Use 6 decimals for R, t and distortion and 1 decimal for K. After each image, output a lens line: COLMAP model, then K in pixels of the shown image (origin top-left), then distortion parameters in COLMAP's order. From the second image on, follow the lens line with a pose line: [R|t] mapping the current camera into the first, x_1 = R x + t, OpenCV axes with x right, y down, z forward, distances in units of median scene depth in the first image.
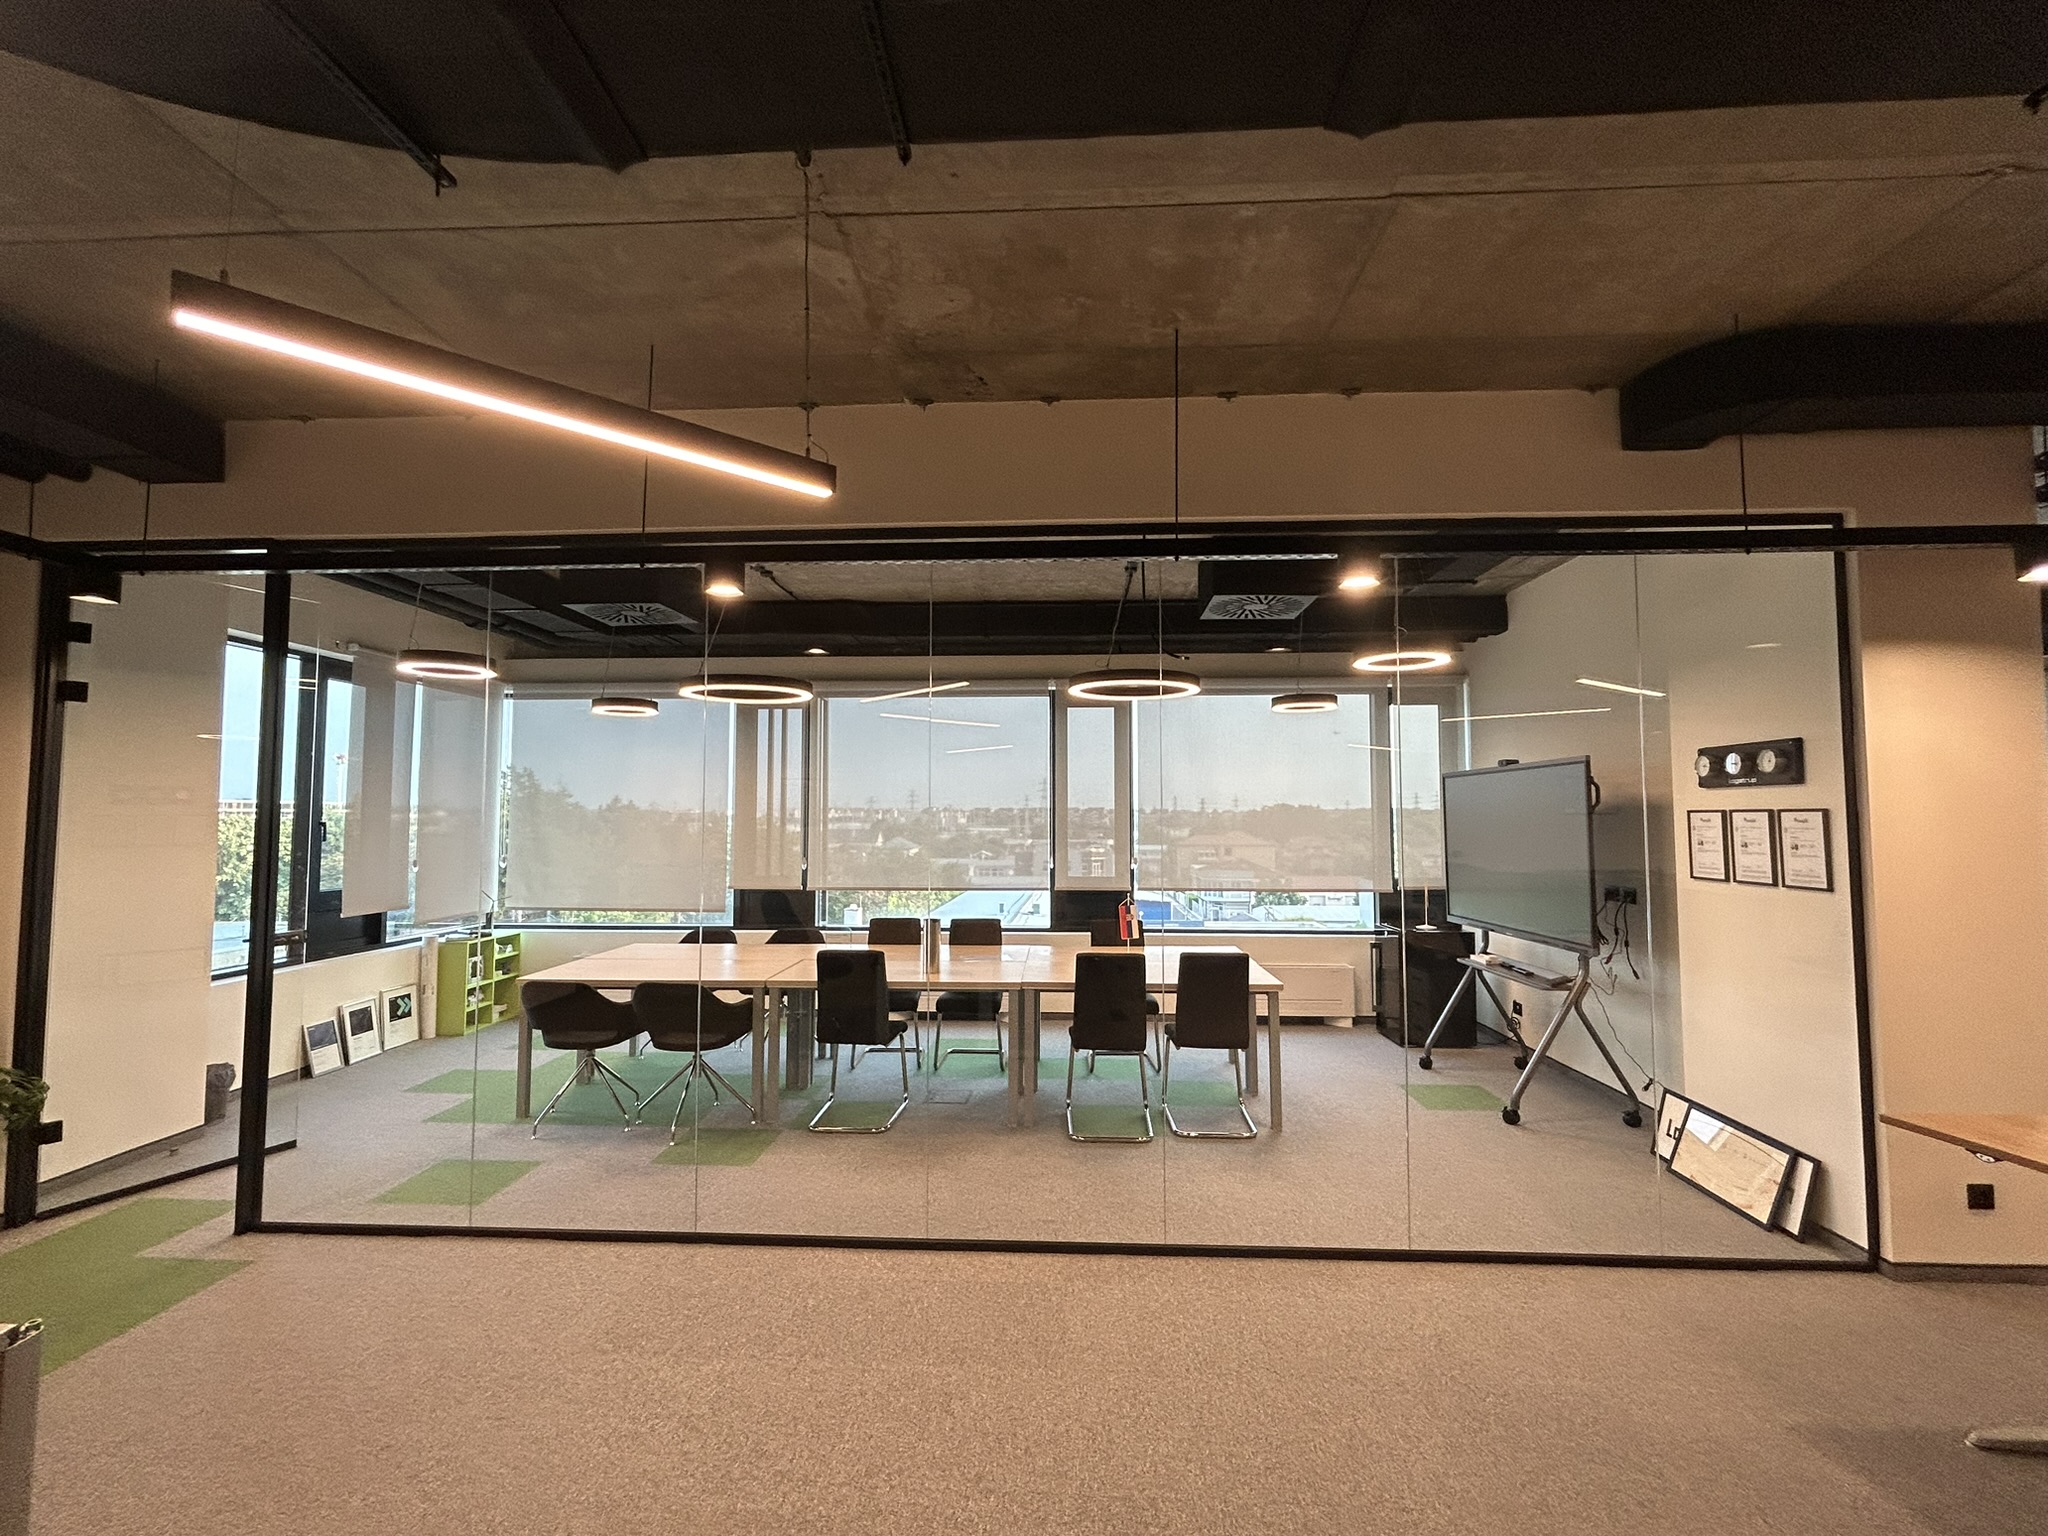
lens RADIAL K [[909.3, 0, 1024.0], [0, 909.3, 768.0], [0, 0, 1]] dist [-0.000943, 0.000171]
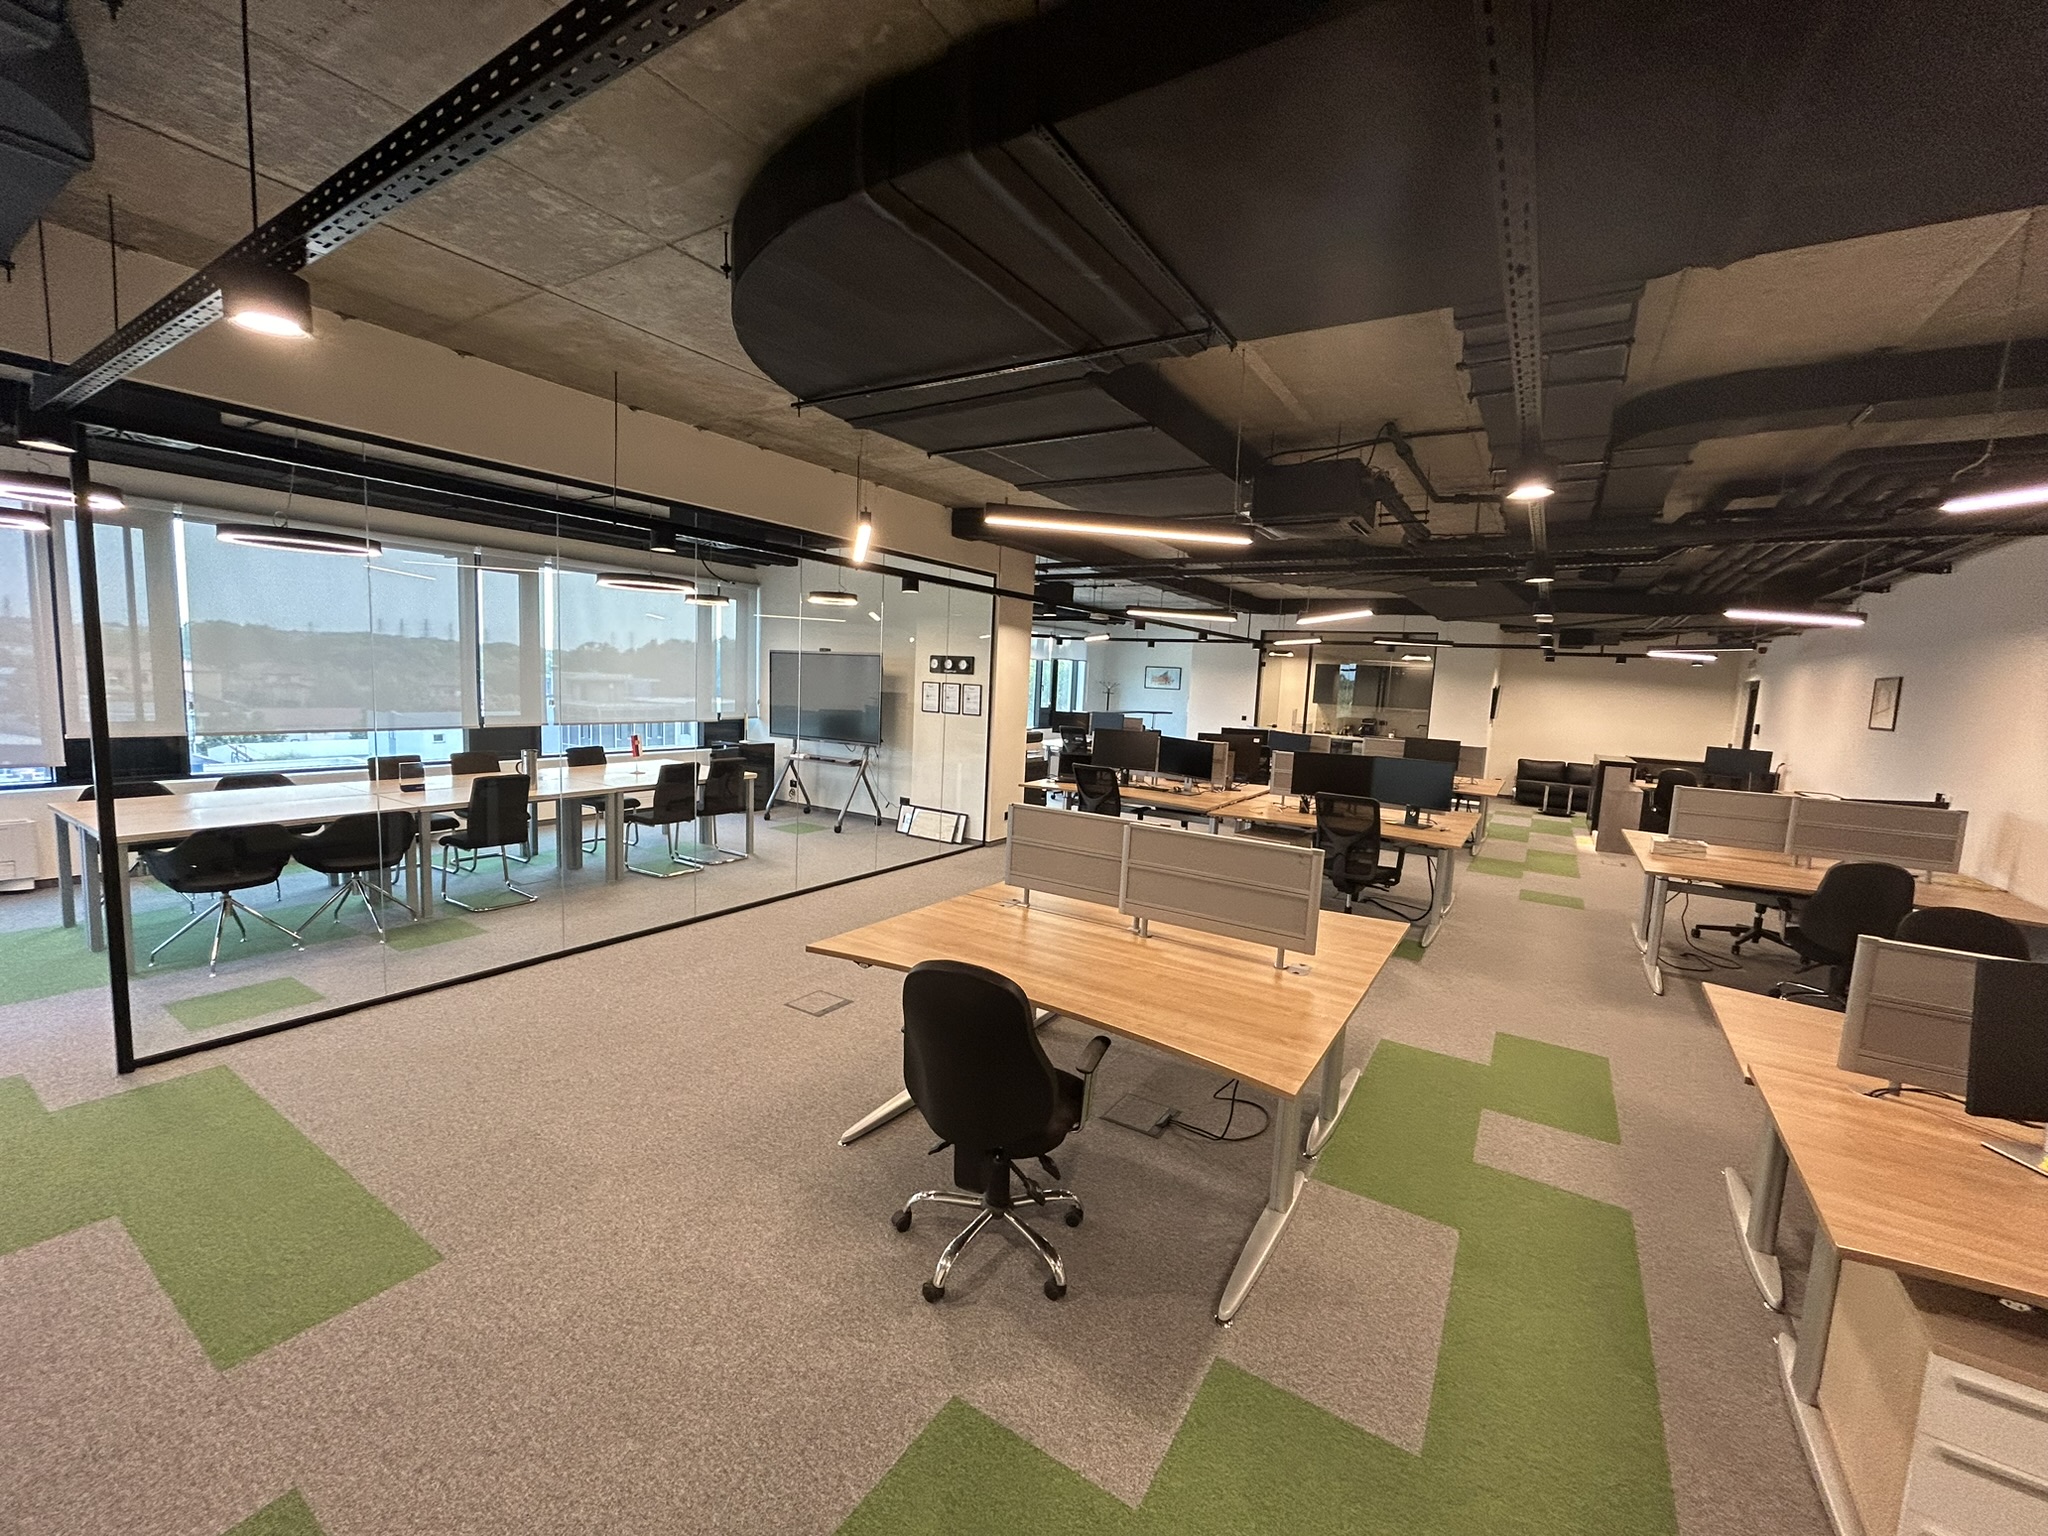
lens RADIAL K [[821.3, 0, 1024.0], [0, 821.3, 768.0], [0, 0, 1]] dist [-0.001970, 0.000238]
pose [[0.496077, -0.076312, 0.864919, -0.959852], [-0.092461, 0.985824, 0.140010, -0.052403], [-0.863342, -0.149427, 0.481988, -0.251840]]
